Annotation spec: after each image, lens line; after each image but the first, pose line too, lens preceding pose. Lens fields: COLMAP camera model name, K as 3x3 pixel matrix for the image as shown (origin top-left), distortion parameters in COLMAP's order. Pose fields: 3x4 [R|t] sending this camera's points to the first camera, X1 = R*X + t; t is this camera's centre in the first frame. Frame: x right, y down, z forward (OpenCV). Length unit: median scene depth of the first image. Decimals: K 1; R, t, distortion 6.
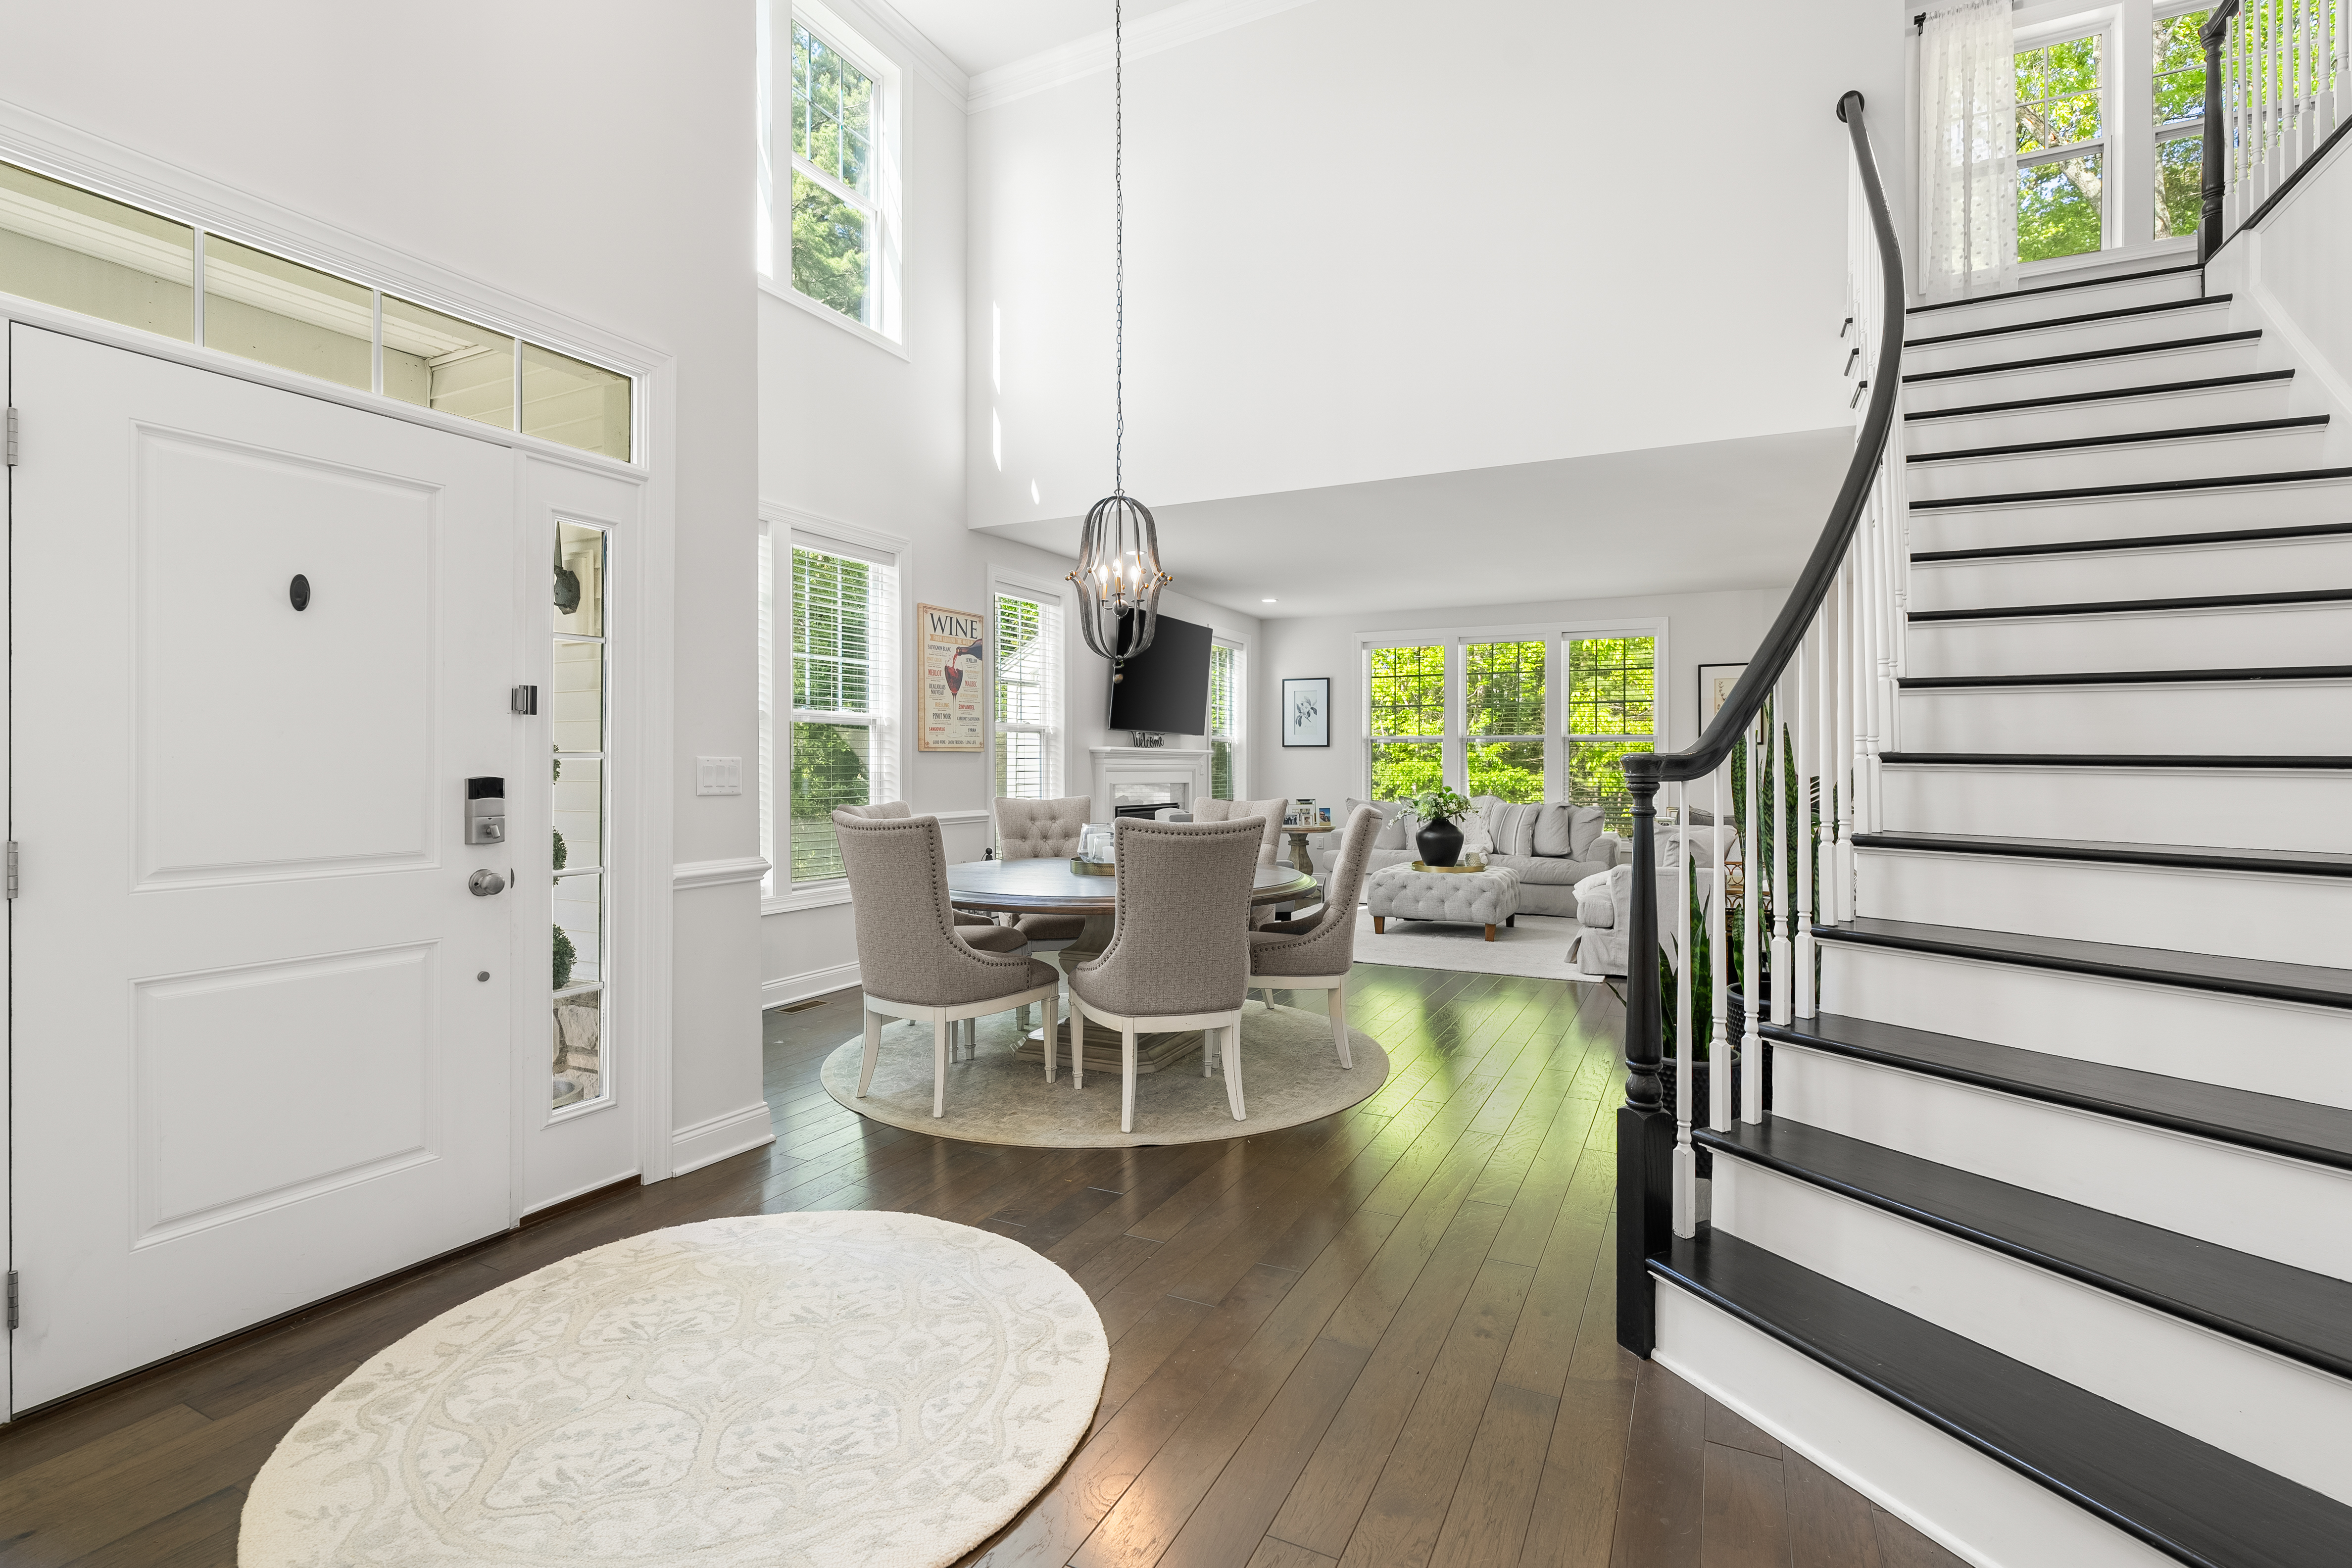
lens RADIAL K [[1066.7, 0, 1186.4], [0, 1066.7, 767.8], [0, 0, 1]] dist [-0.006961, 0.002973]
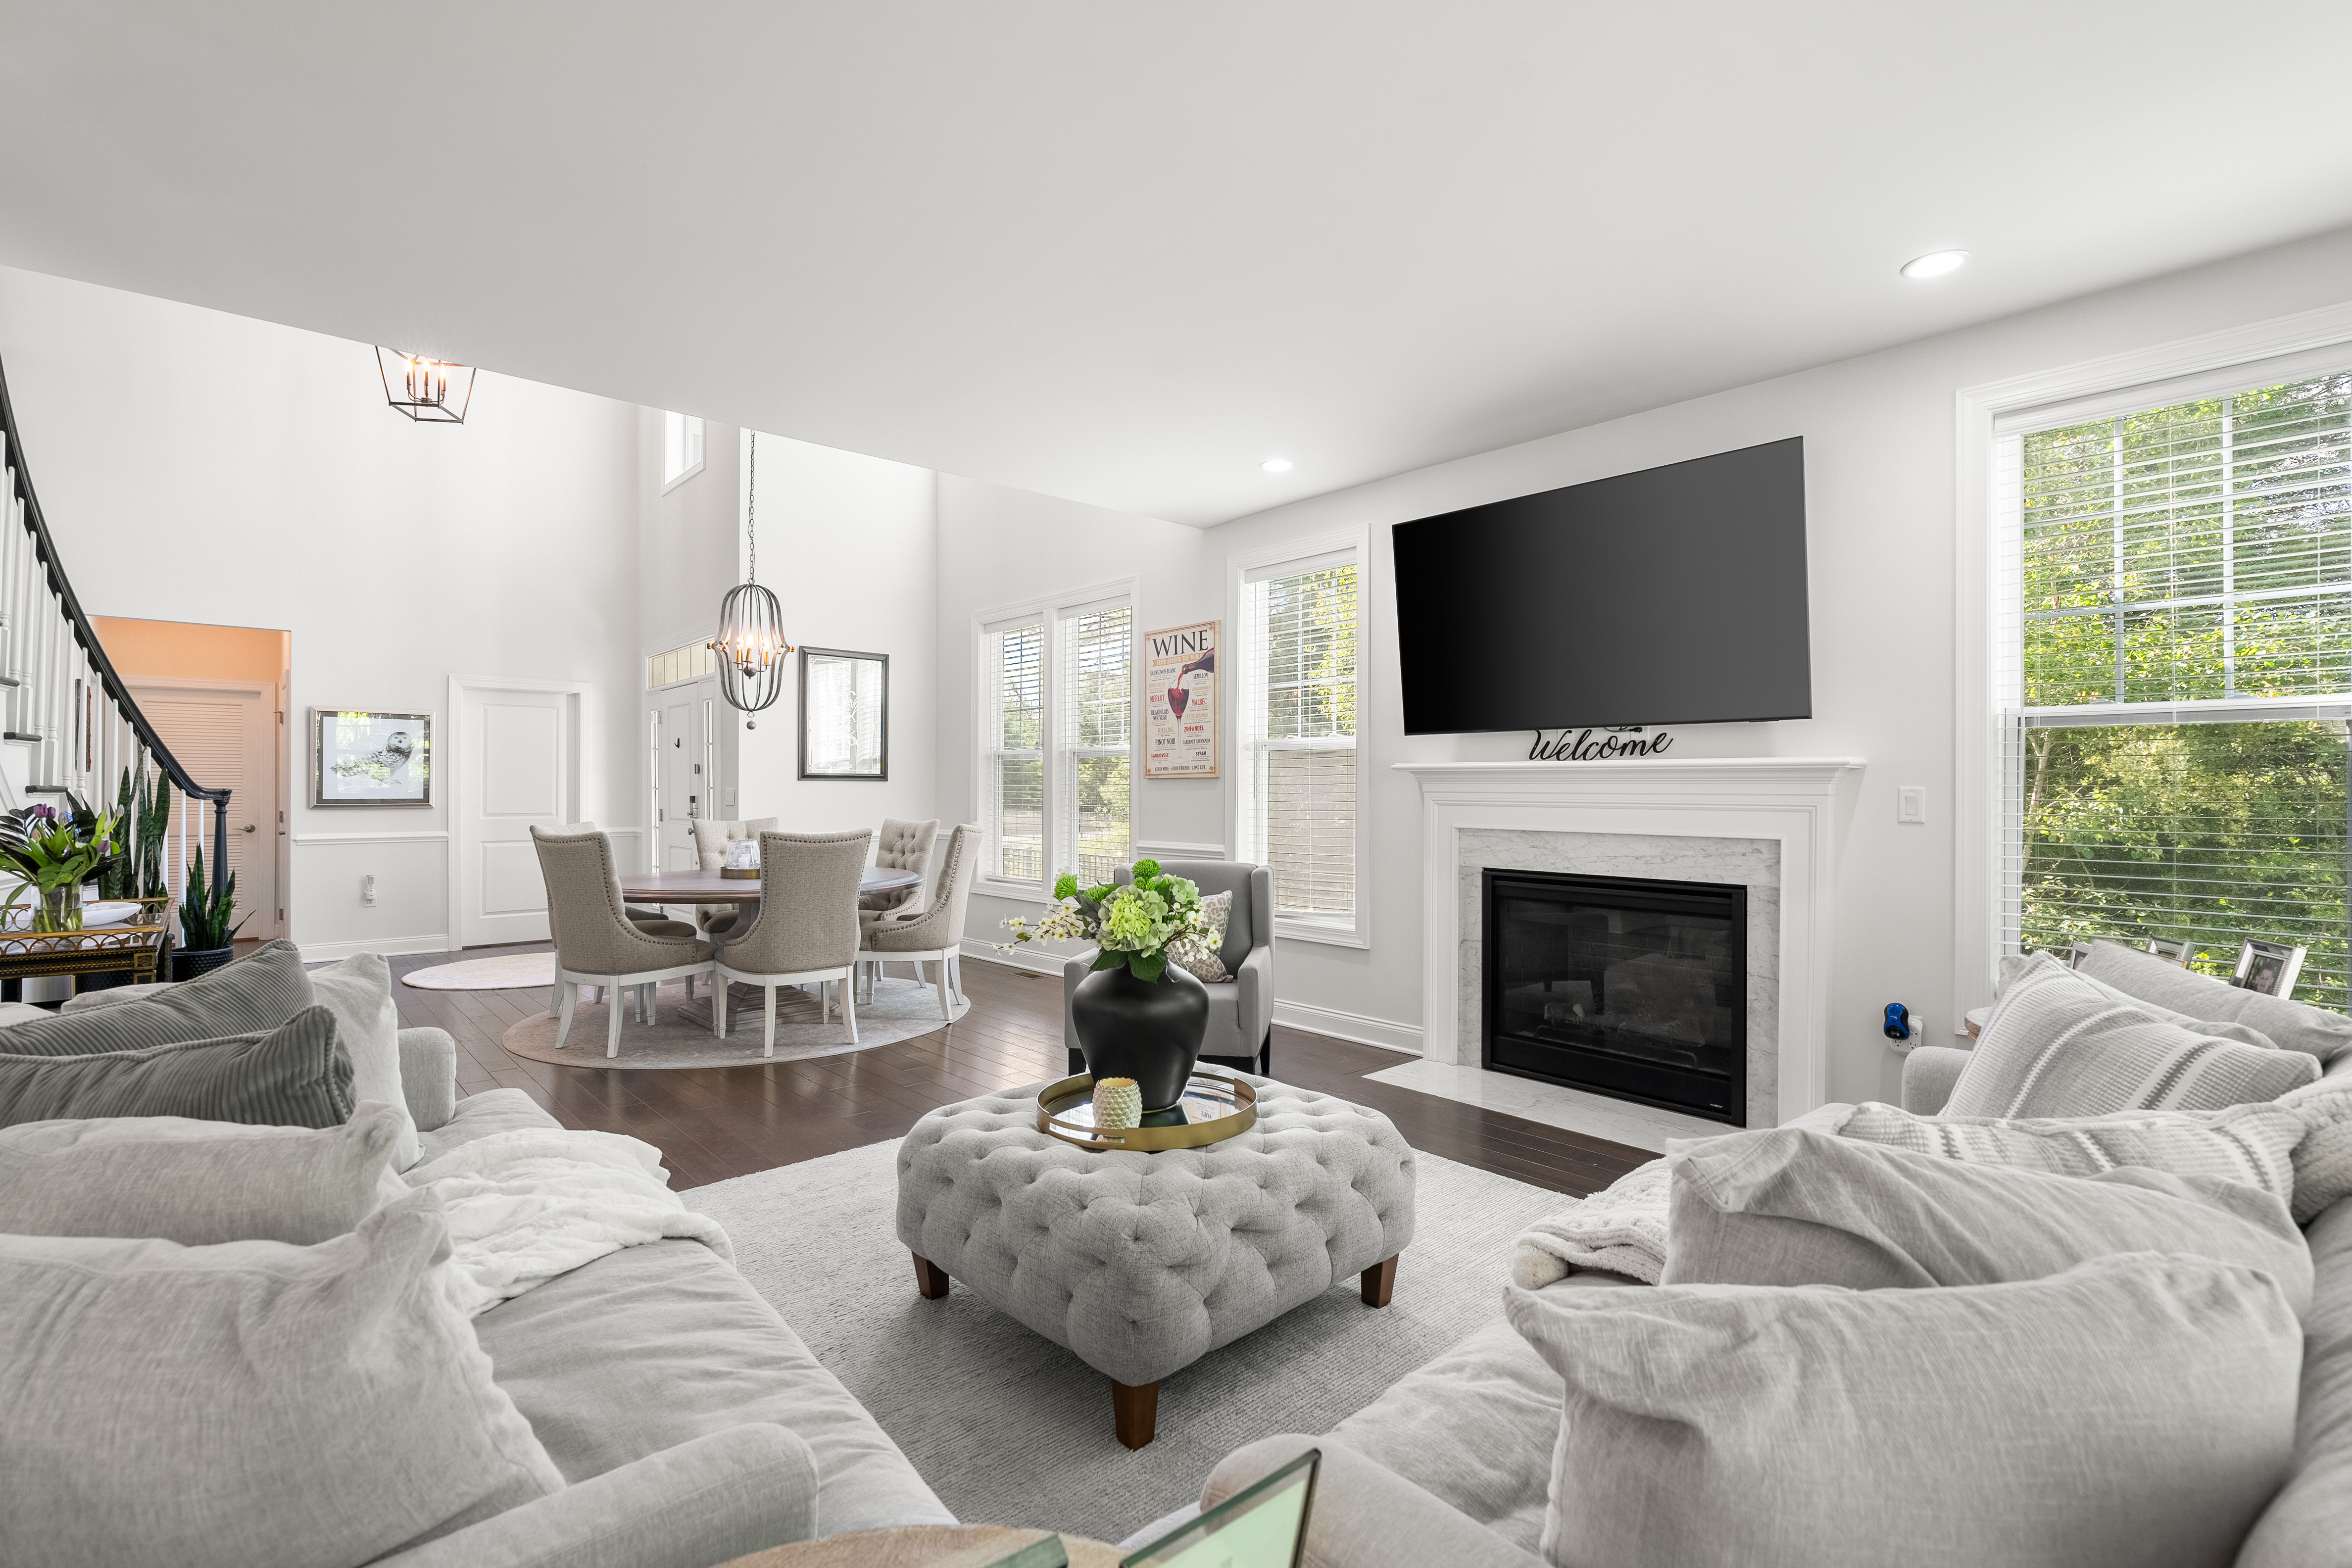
lens RADIAL K [[1066.7, 0, 1178.3], [0, 1066.7, 783.5], [0, 0, 1]] dist [-0.006961, 0.002973]
pose [[-0.360934, -0.005144, -0.932577, 0.665152], [-0.004078, 0.999984, -0.003937, -0.007271], [0.932583, 0.002382, -0.360949, 1.365573]]
